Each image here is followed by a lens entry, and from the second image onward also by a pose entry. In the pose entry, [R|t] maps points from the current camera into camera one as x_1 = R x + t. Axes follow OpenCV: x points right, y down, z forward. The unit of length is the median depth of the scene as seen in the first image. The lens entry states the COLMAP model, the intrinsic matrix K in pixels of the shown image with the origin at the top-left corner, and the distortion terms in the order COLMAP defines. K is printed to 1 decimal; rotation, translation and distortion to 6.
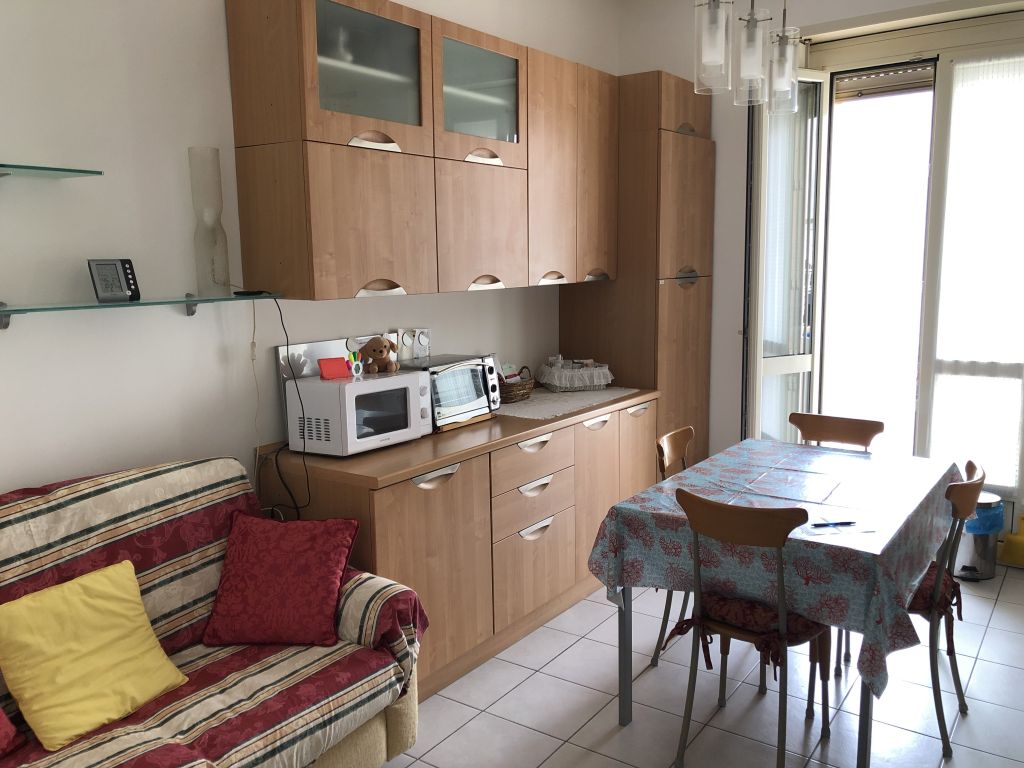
lens RADIAL K [[841.4, 0, 517.9], [0, 841.4, 386.0], [0, 0, 1]] dist [0.033786, 0.001283]
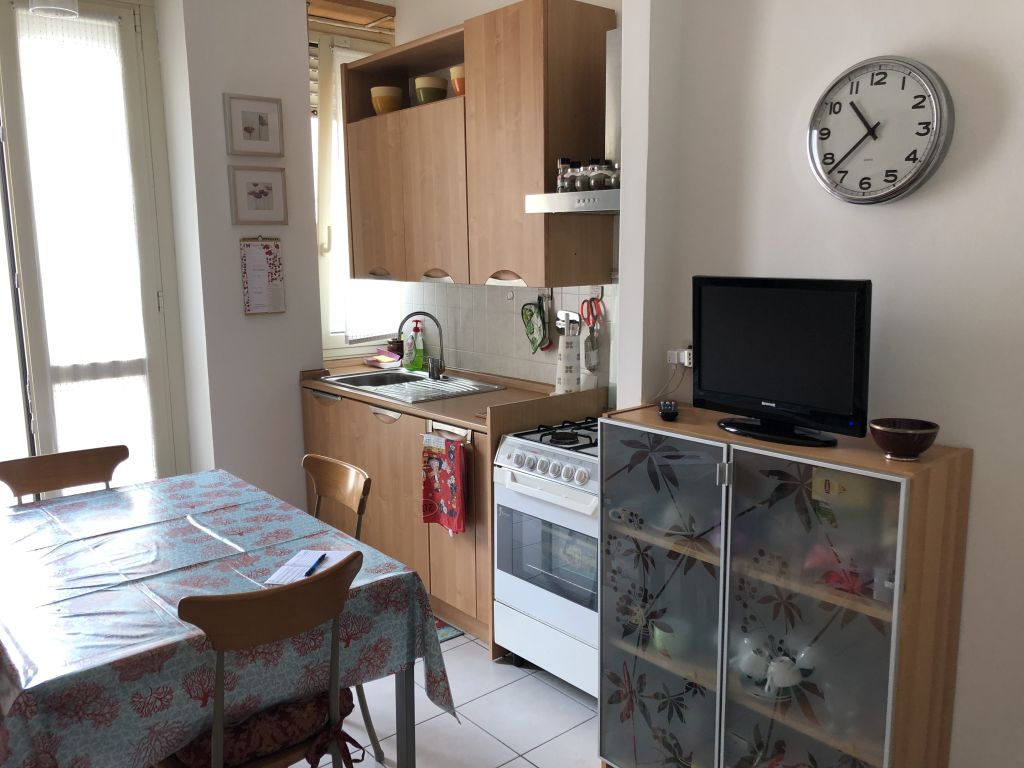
lens RADIAL K [[841.4, 0, 514.8], [0, 841.4, 374.4], [0, 0, 1]] dist [0.033786, 0.001283]
pose [[0.235555, -0.135245, 0.962405, -1.013616], [0.148235, 0.983683, 0.101953, -0.209578], [-0.960490, 0.118646, 0.251759, 1.784937]]
